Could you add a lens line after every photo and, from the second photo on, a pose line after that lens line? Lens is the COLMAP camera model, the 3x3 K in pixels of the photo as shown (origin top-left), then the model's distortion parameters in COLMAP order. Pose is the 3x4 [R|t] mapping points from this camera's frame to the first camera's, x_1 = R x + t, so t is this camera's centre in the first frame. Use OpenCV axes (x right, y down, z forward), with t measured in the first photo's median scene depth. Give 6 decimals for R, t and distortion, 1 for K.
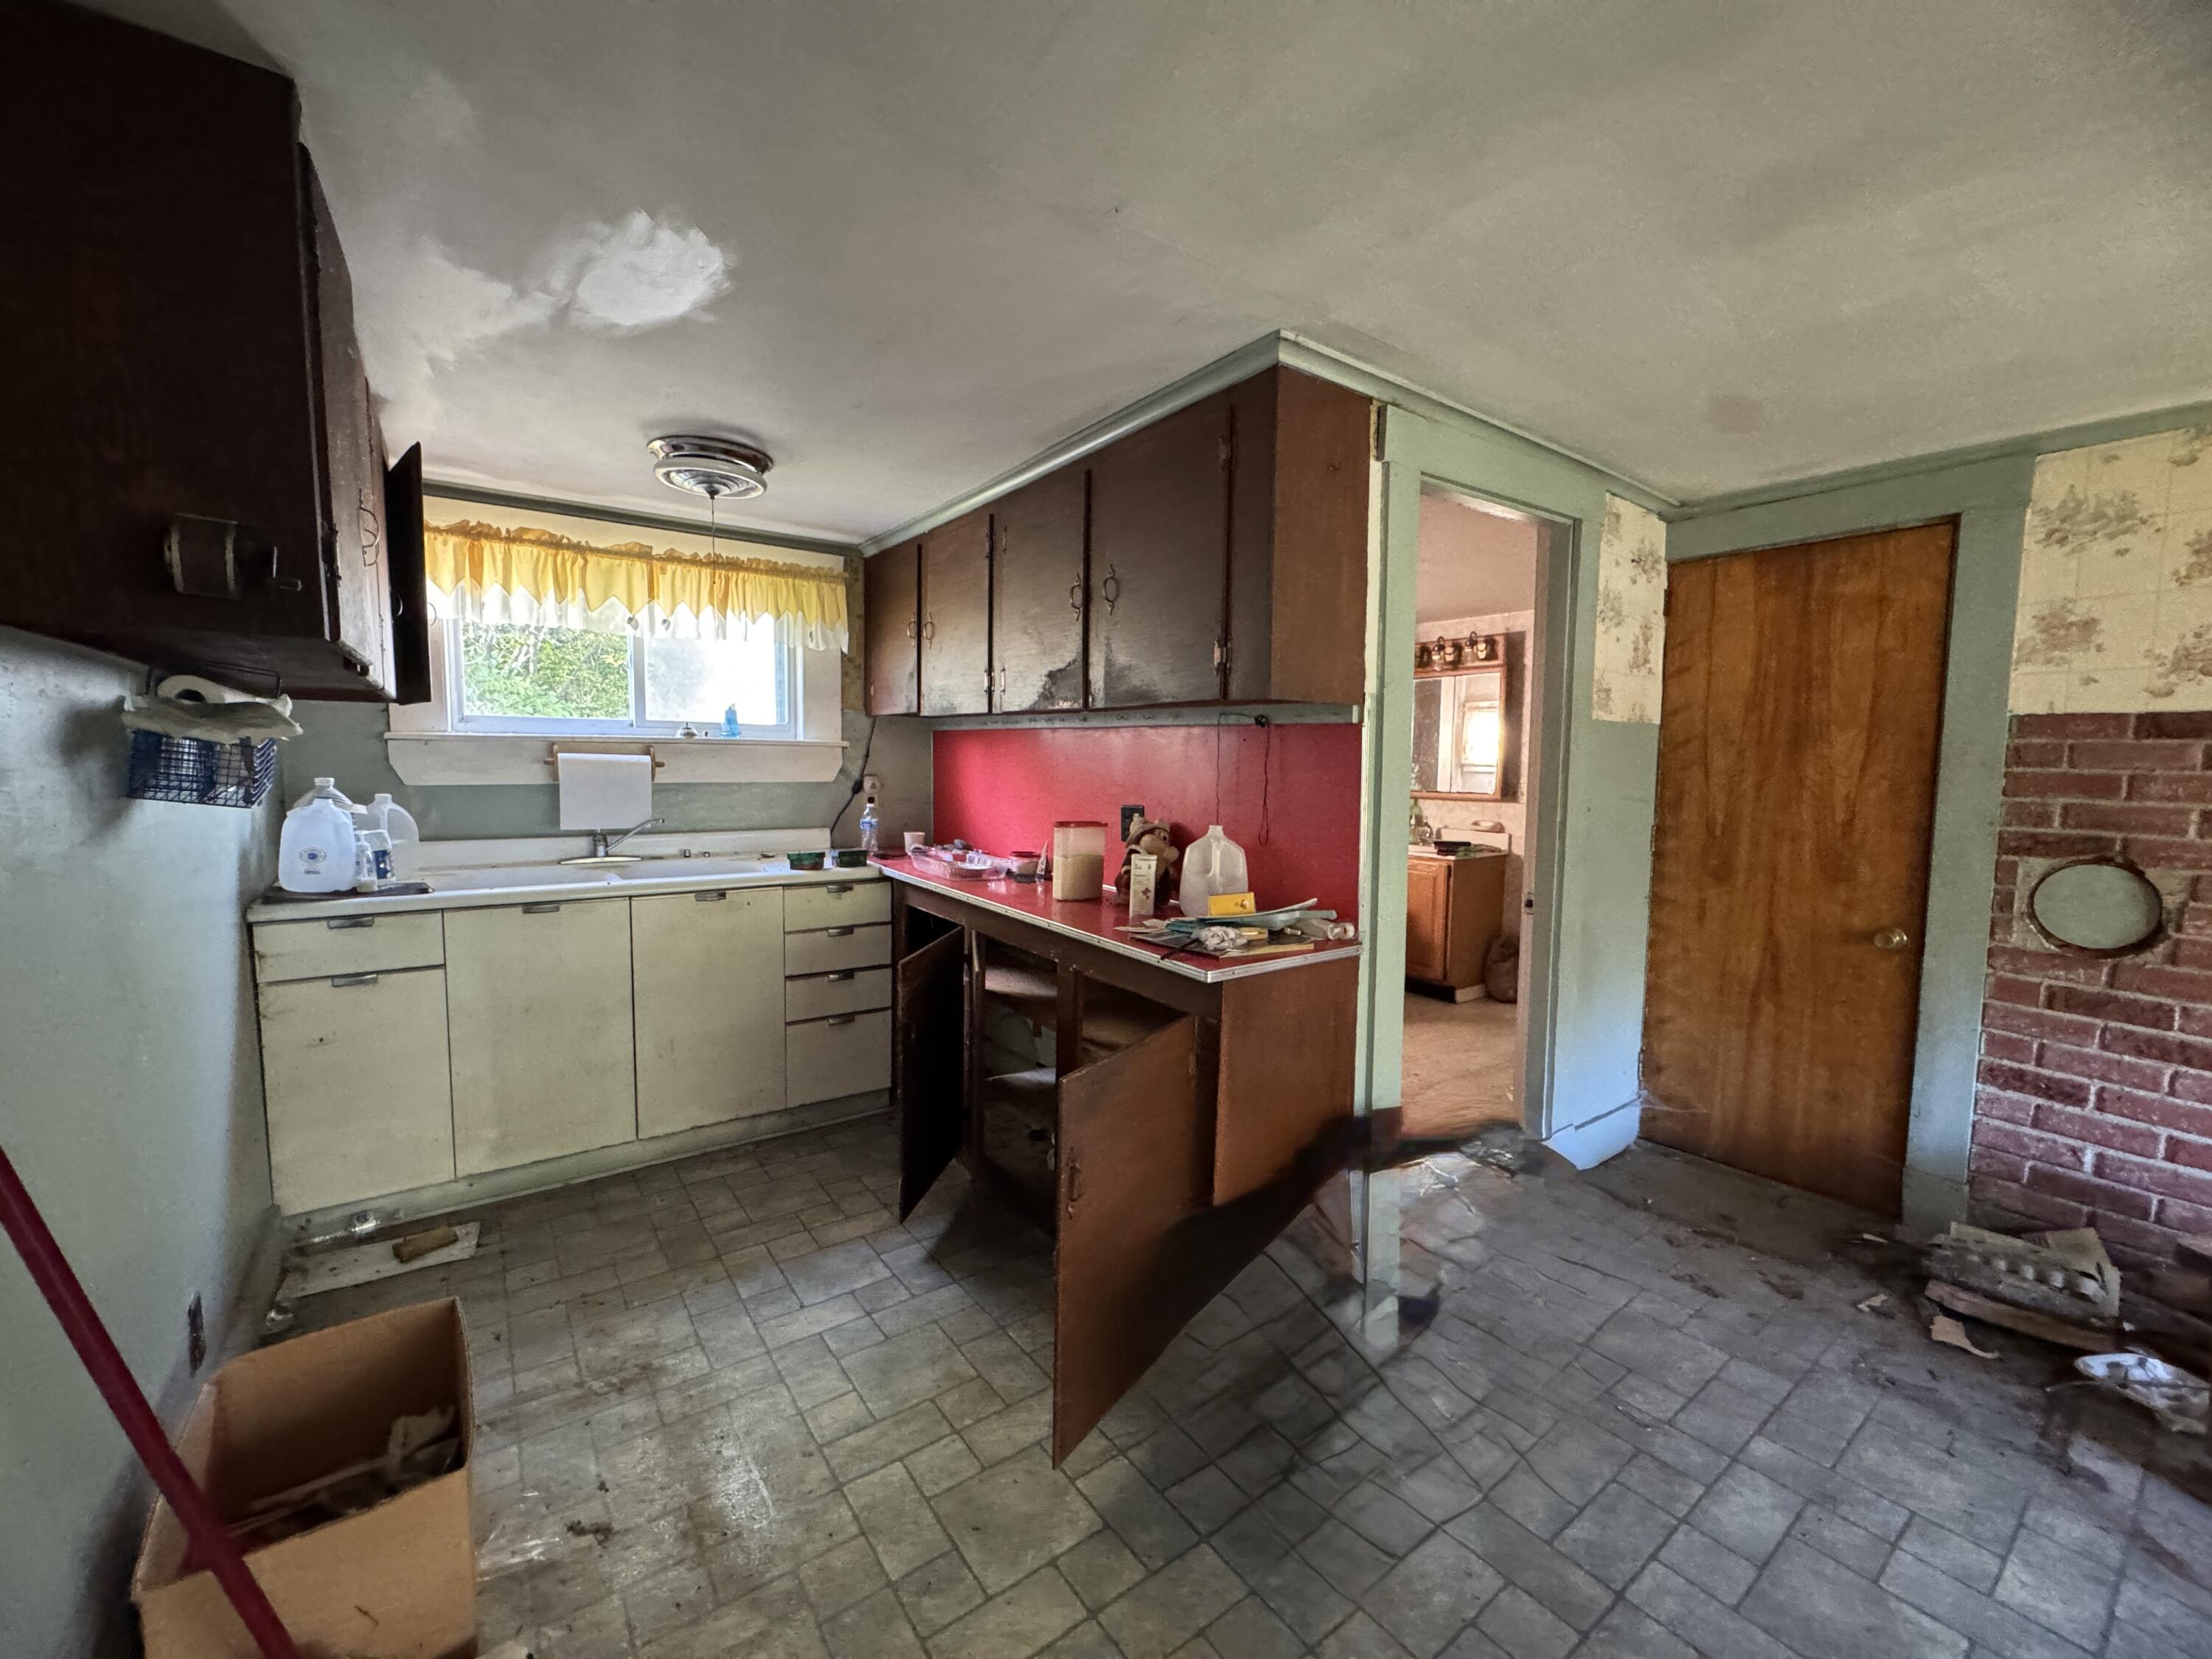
lens RADIAL K [[877.1, 0, 1110.5], [0, 877.1, 828.3], [0, 0, 1]] dist [-0.003363, -0.000103]
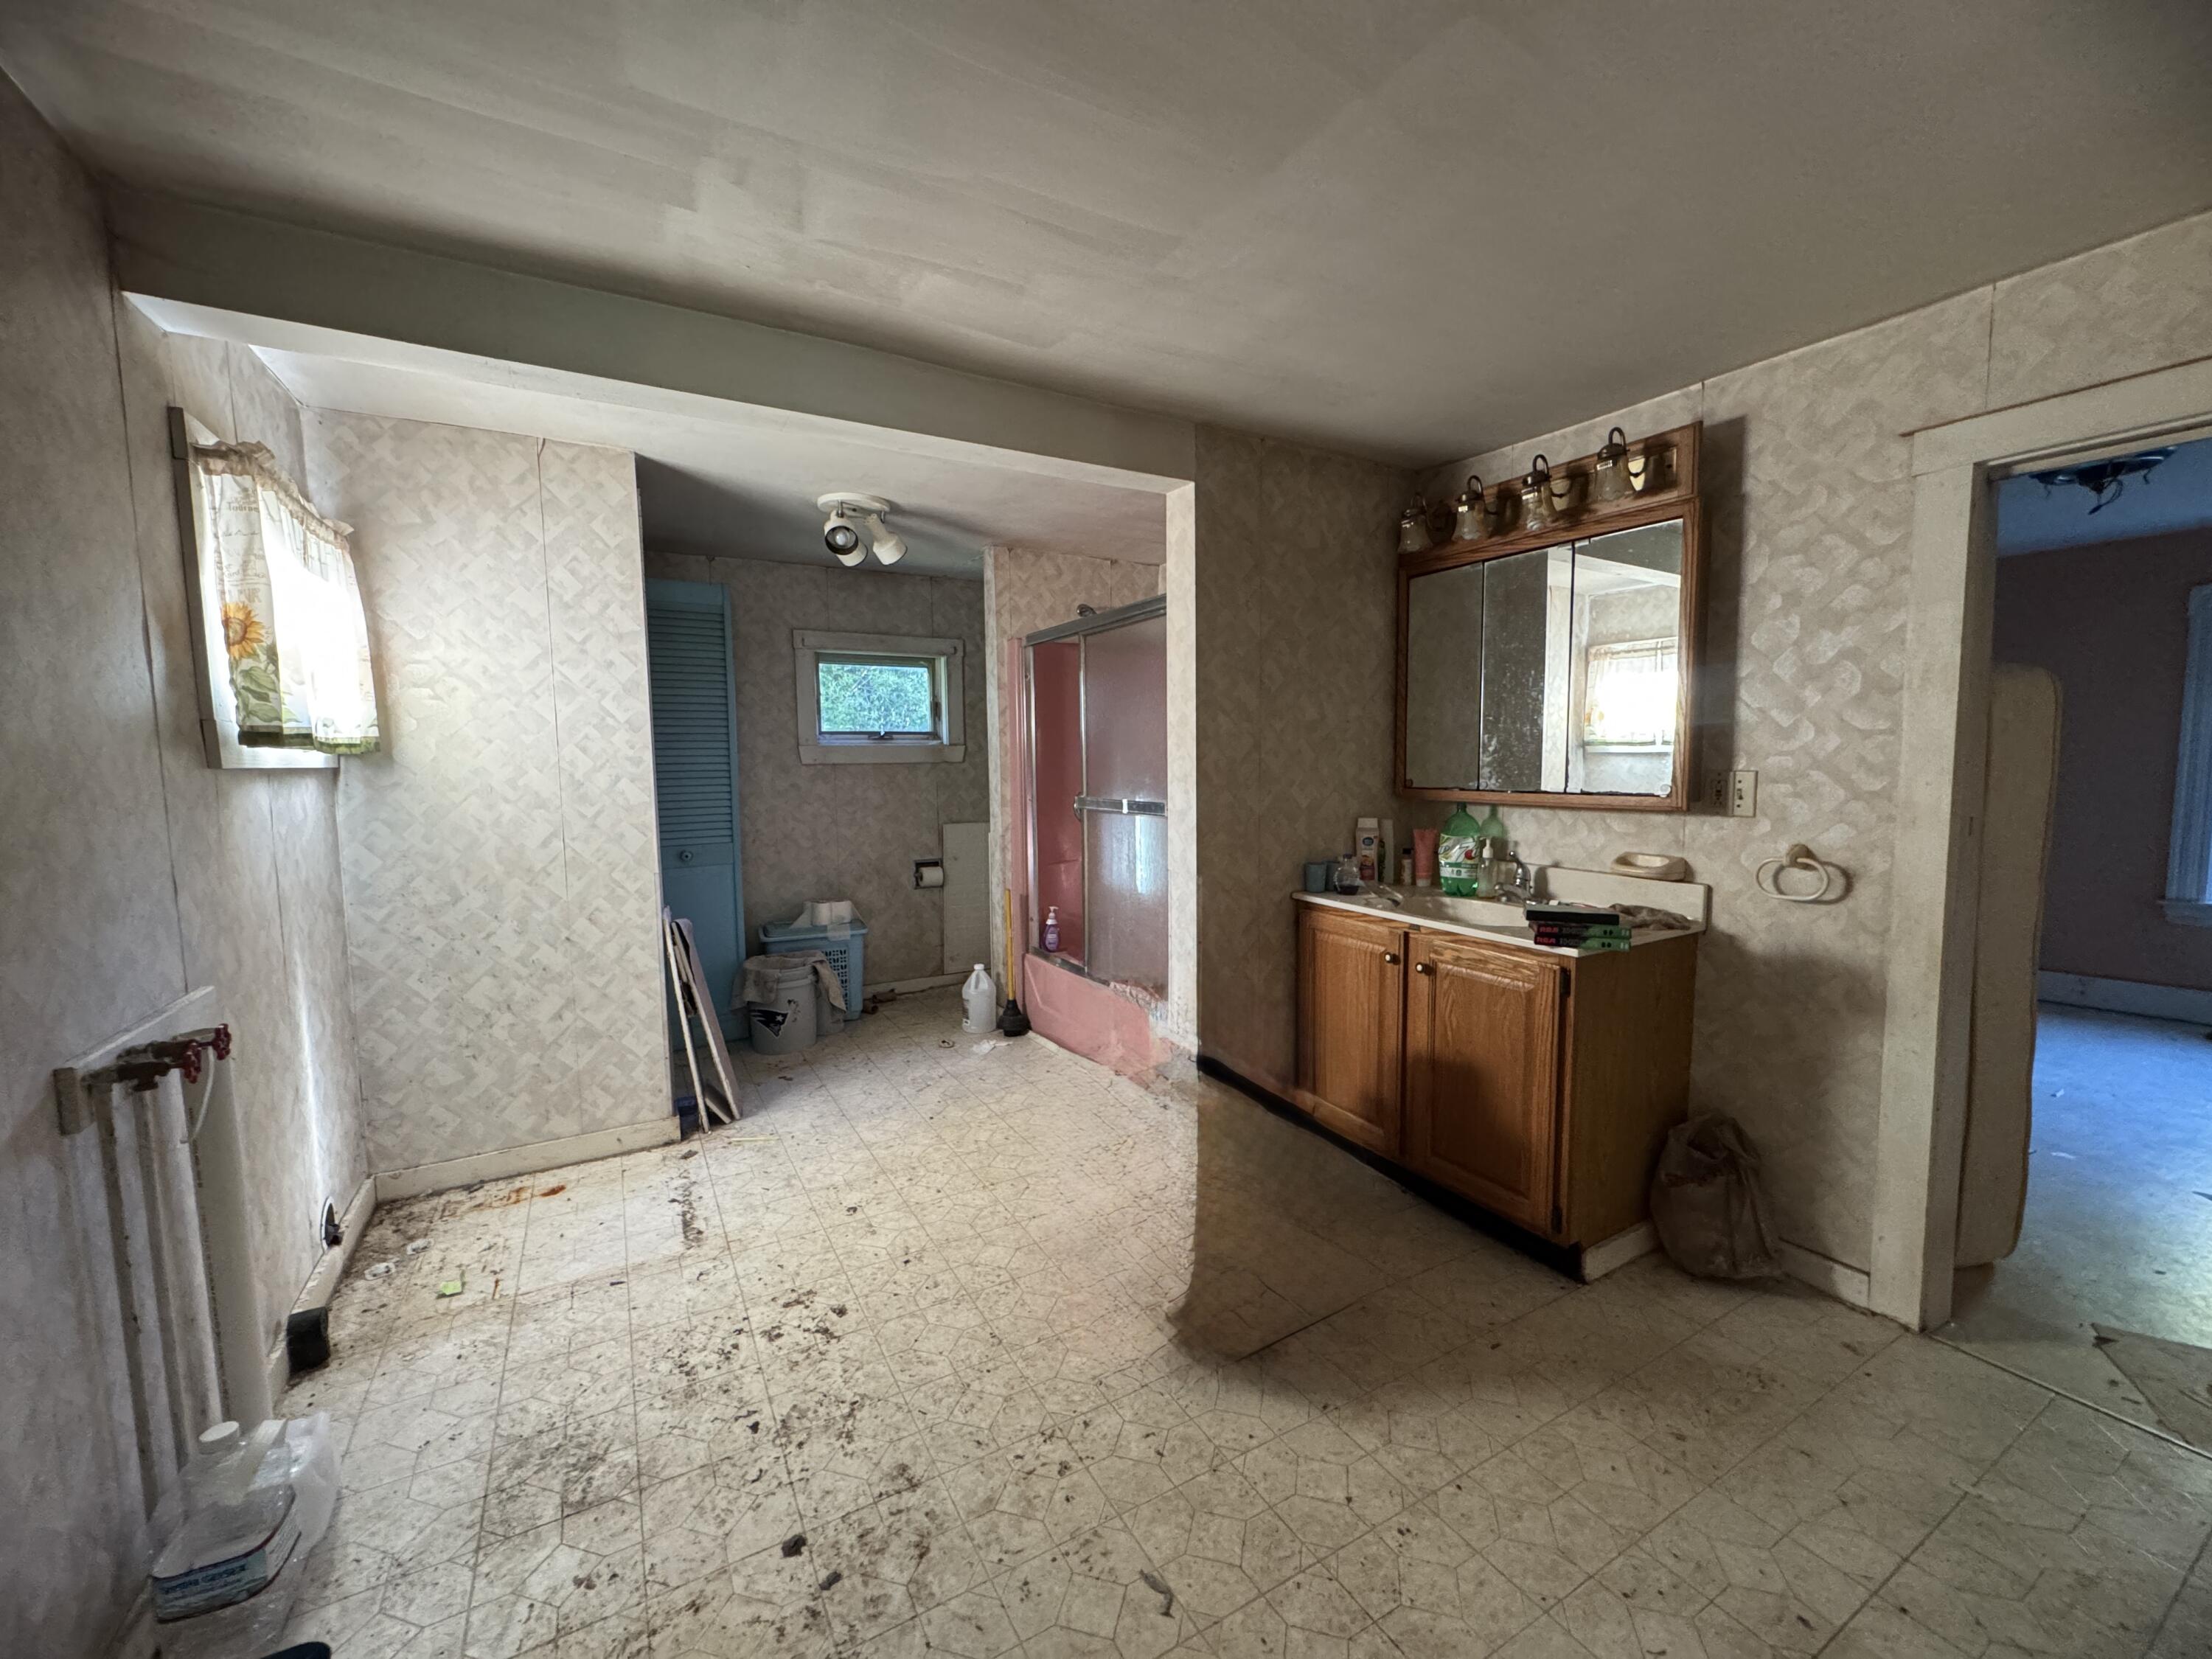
lens RADIAL K [[877.1, 0, 1104.7], [0, 877.1, 832.2], [0, 0, 1]] dist [-0.003363, -0.000103]
pose [[0.993259, -0.012589, -0.115230, 0.199680], [0.013285, 0.999898, 0.005273, -0.026285], [0.115152, -0.006769, 0.993325, 0.514603]]
